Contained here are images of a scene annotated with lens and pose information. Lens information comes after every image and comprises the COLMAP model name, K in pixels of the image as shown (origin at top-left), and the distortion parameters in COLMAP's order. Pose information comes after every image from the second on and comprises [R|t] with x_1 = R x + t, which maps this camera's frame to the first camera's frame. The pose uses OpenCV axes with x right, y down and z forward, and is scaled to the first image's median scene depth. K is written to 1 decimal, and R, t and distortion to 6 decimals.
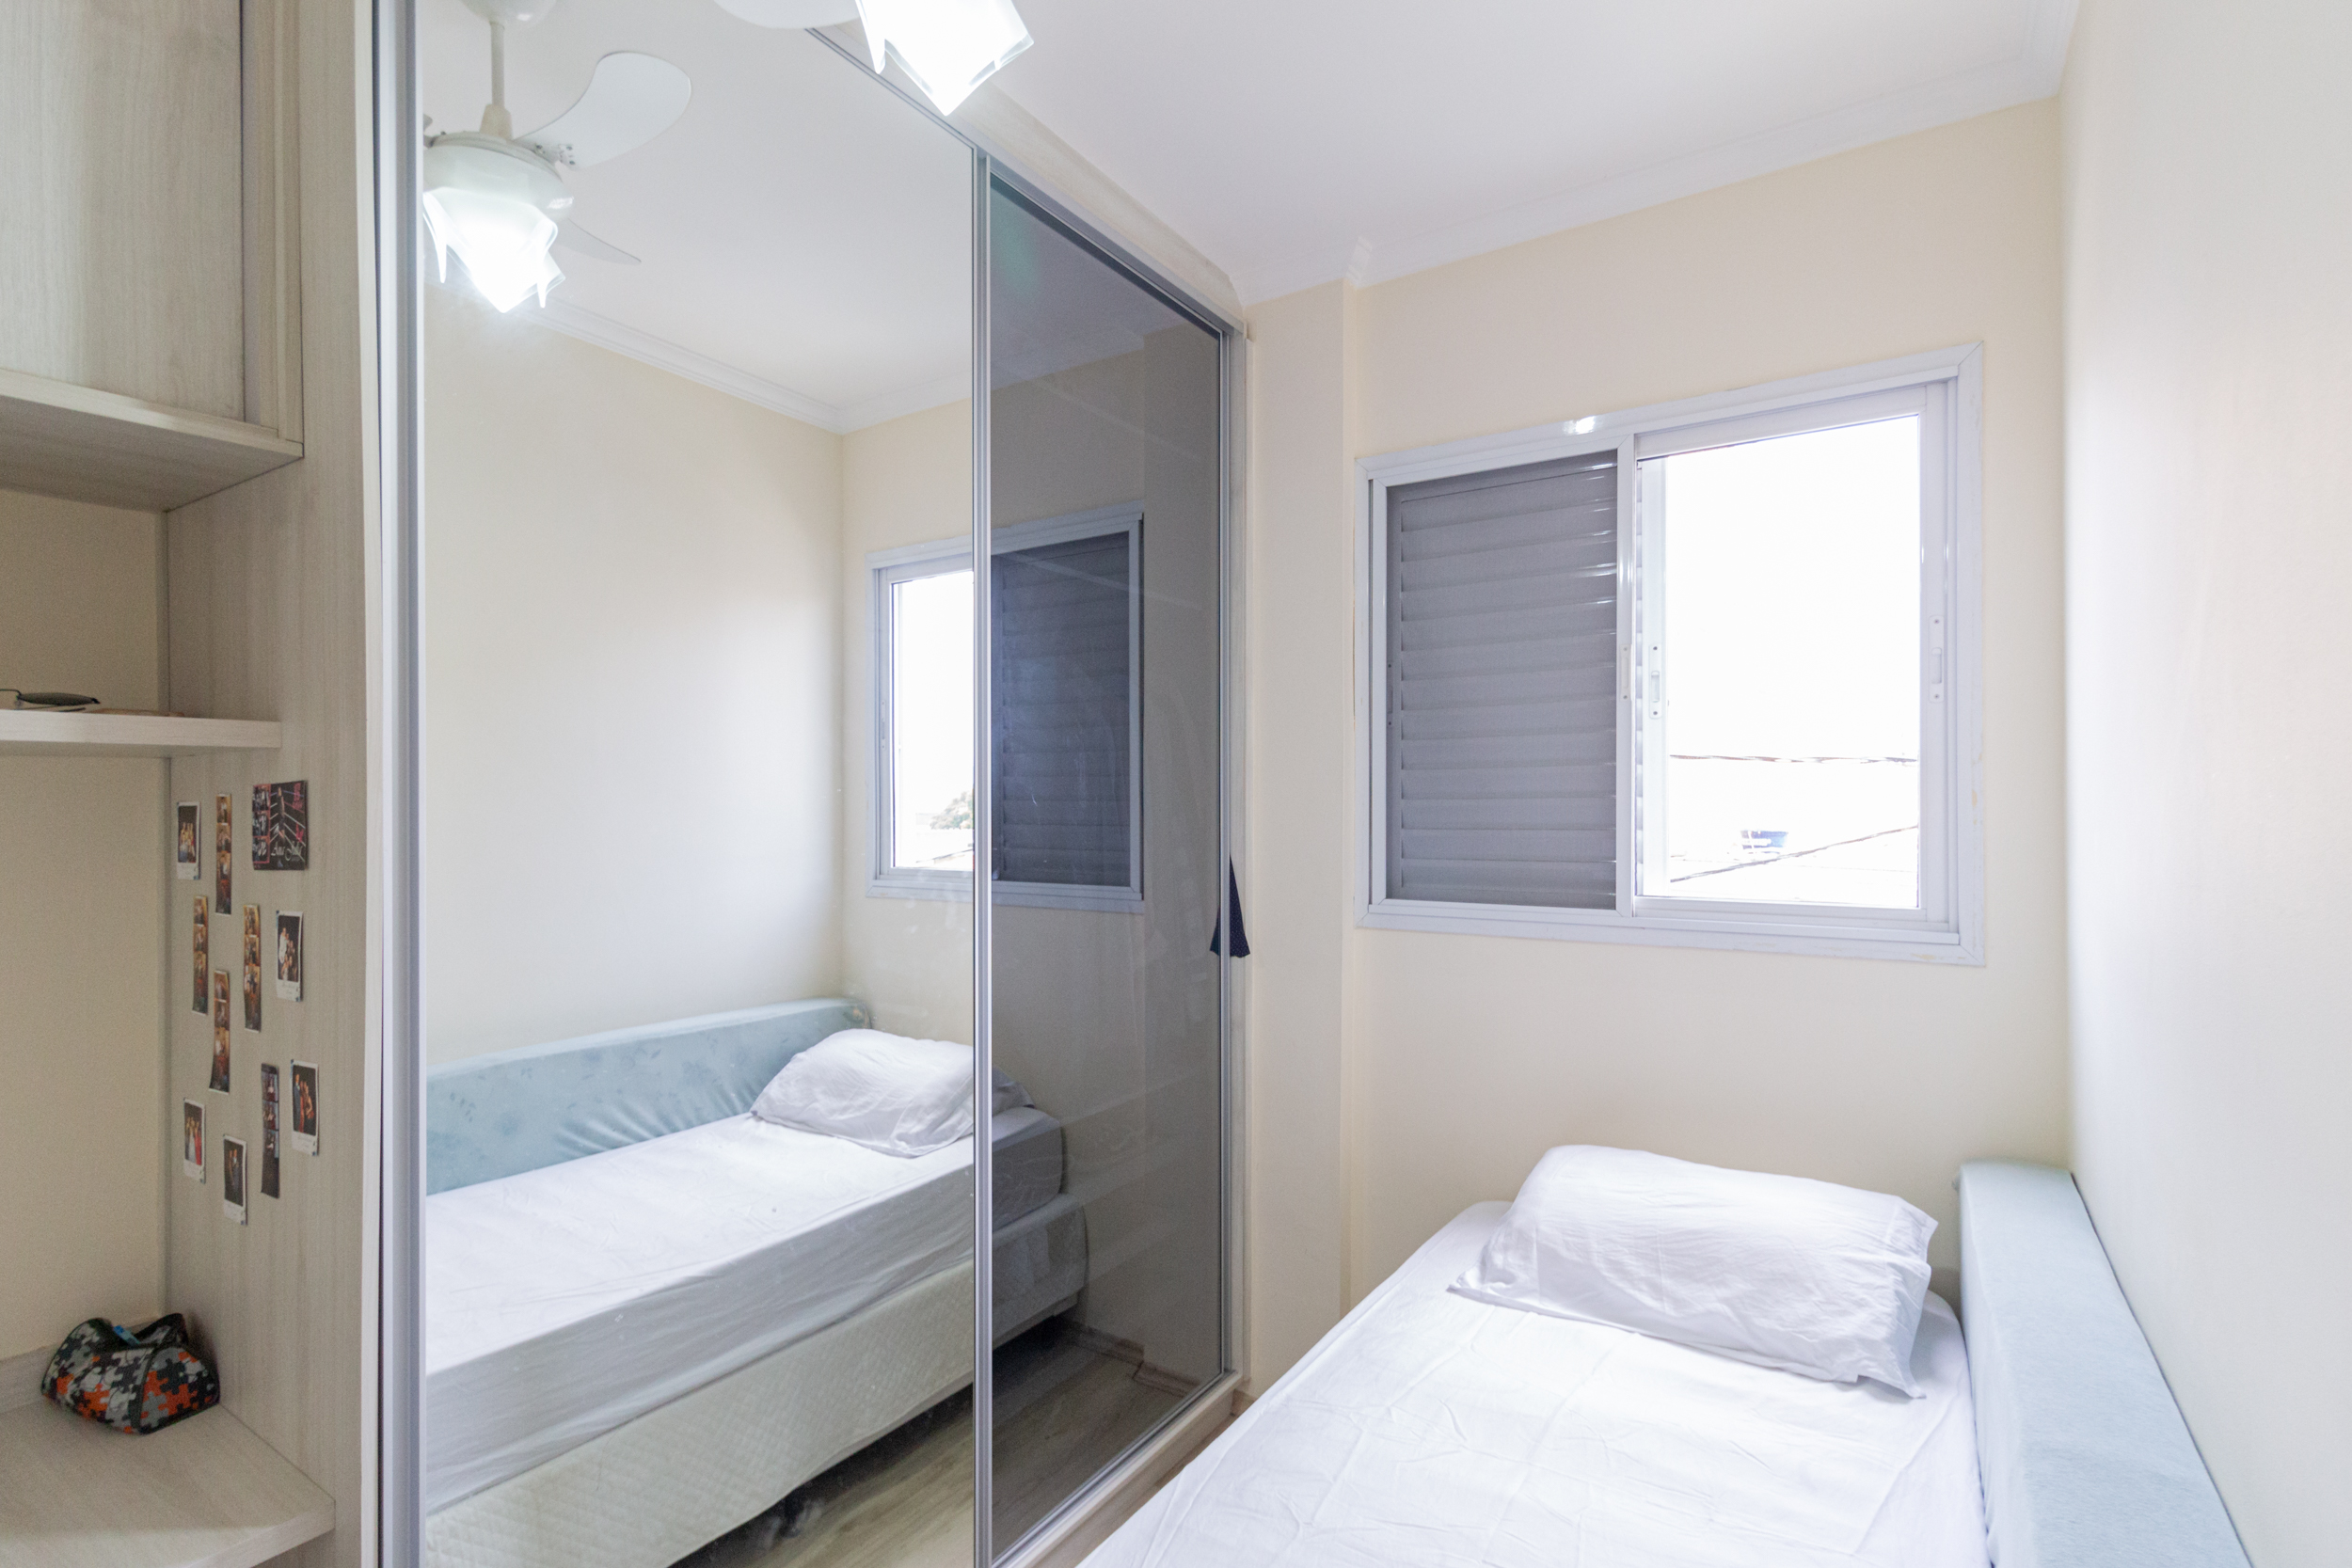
lens RADIAL K [[1091.3, 0, 1173.4], [0, 1091.3, 820.8], [0, 0, 1]] dist [0.003253, 0.000656]
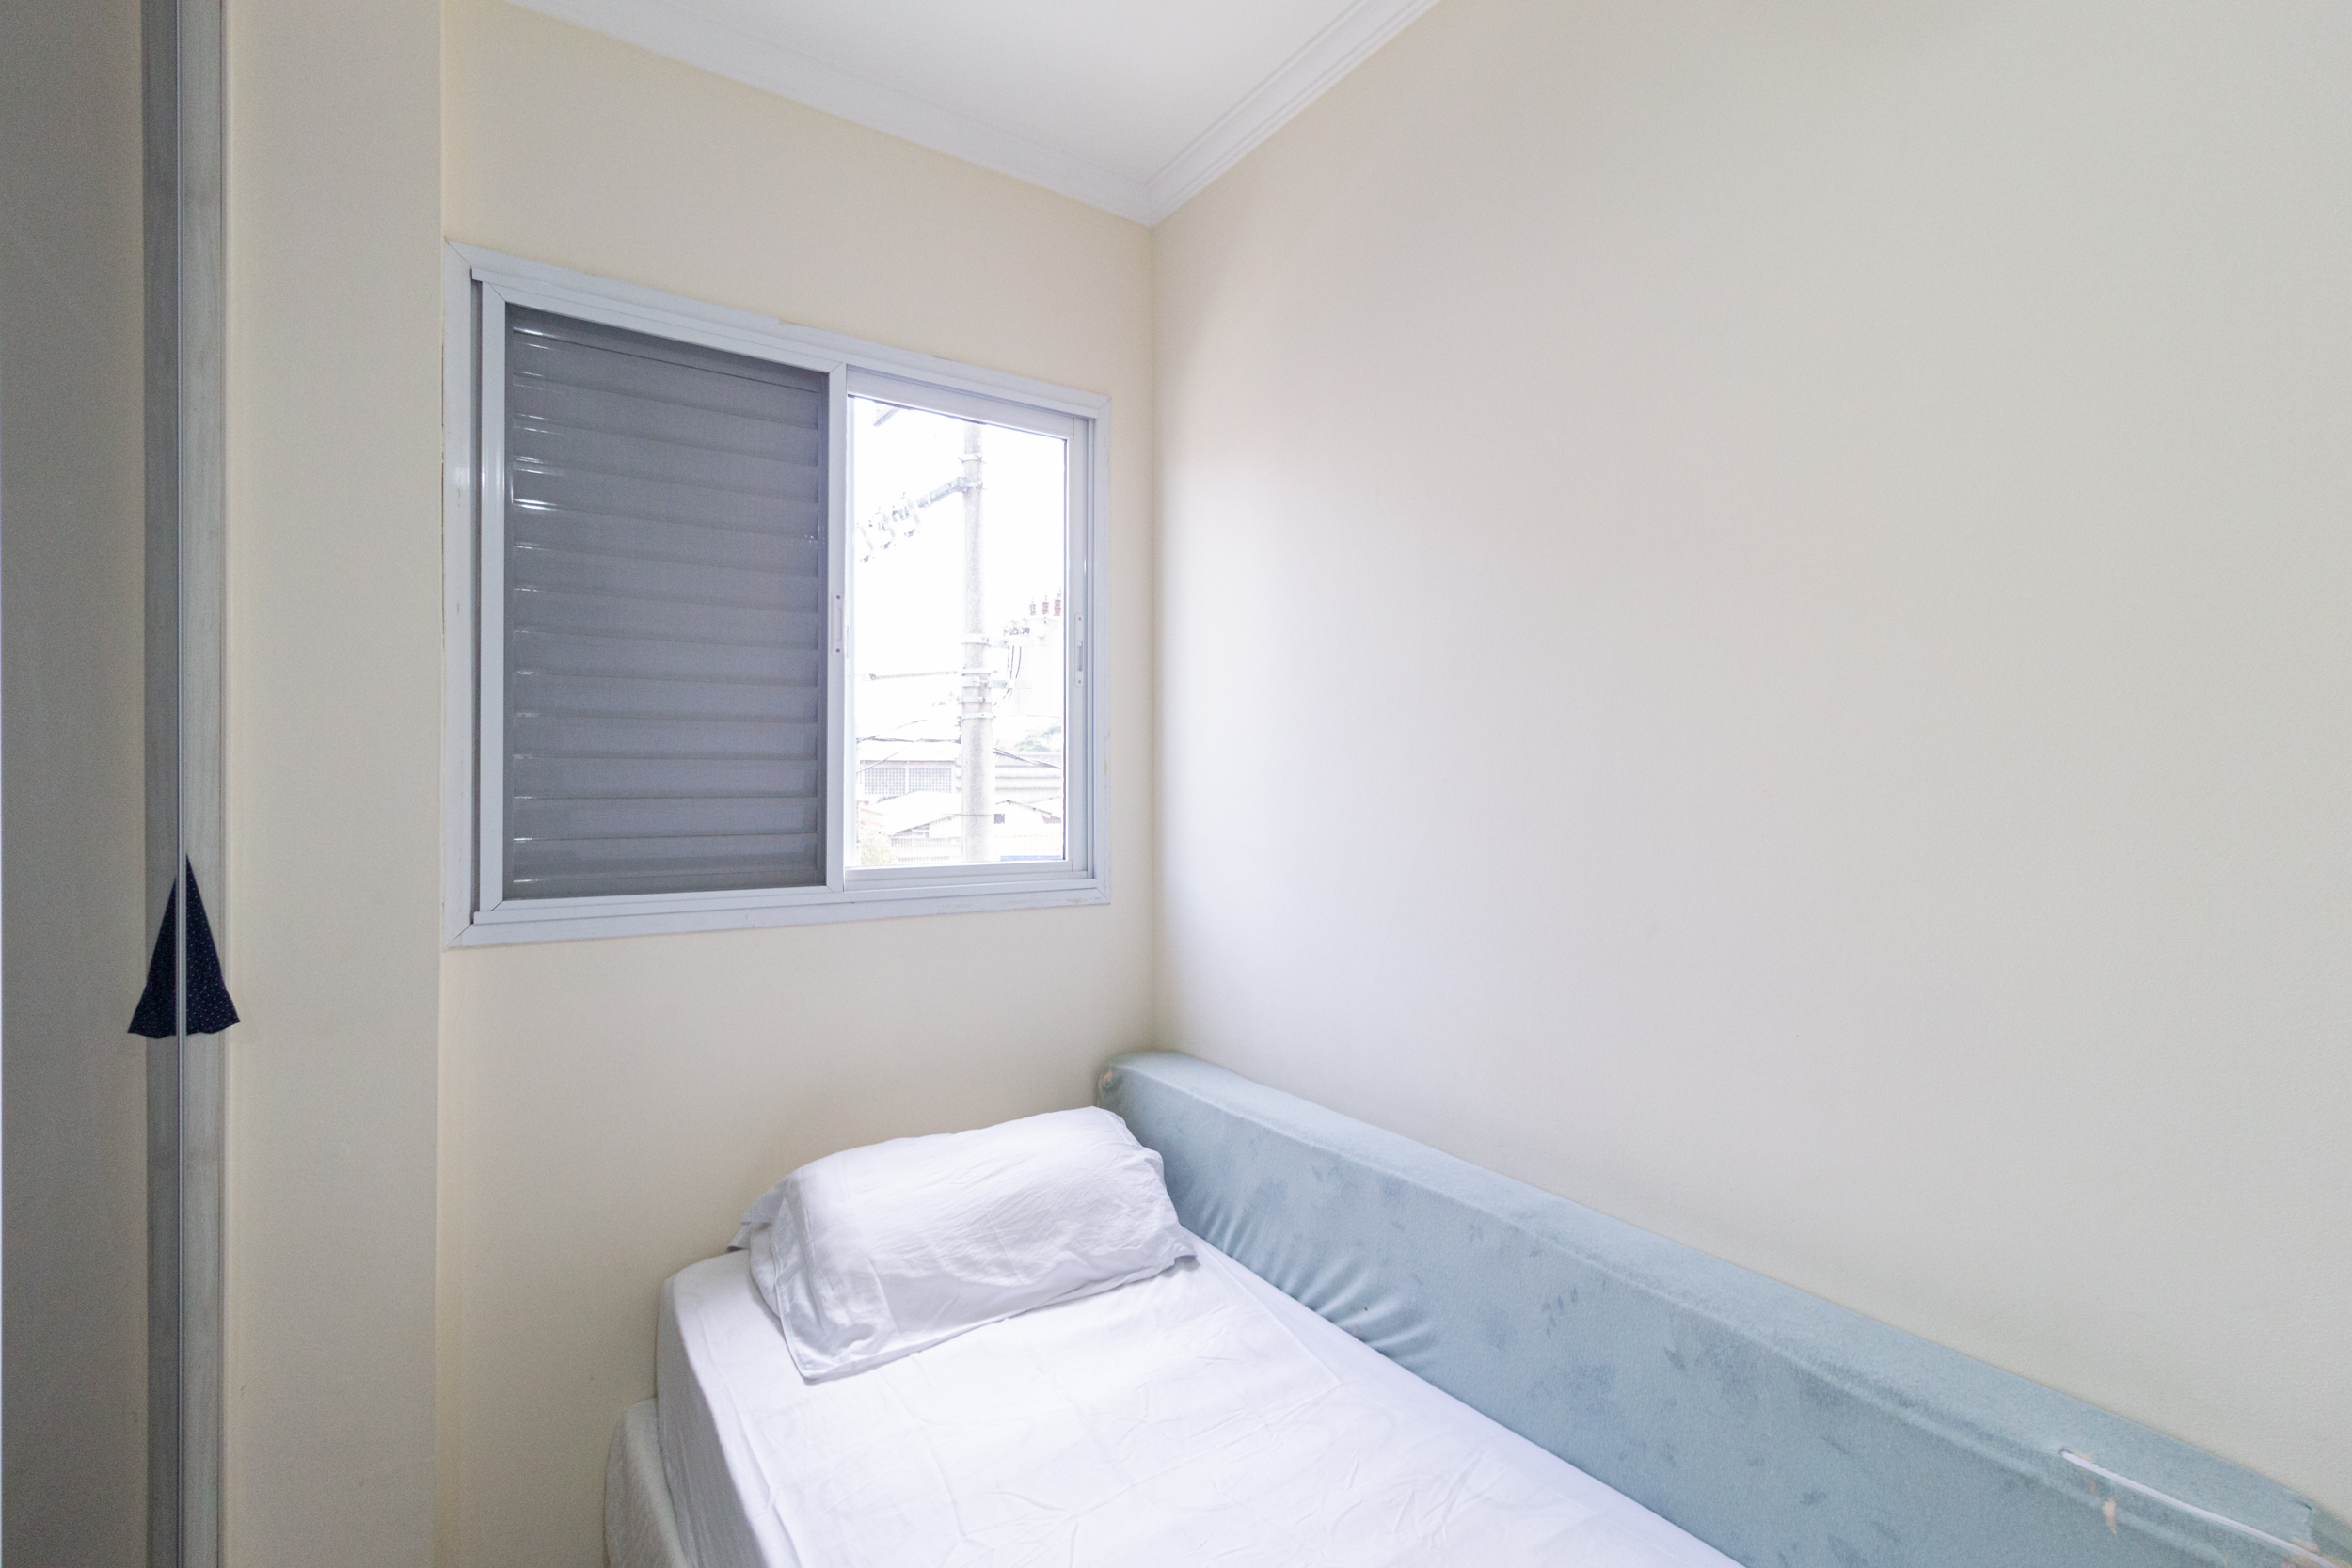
lens RADIAL K [[1091.3, 0, 1200.2], [0, 1091.3, 792.3], [0, 0, 1]] dist [0.003253, 0.000656]
pose [[0.380105, -0.003090, 0.924938, -0.369196], [0.007561, 0.999971, 0.000233, 0.008388], [-0.924913, 0.006905, 0.380117, 0.446056]]
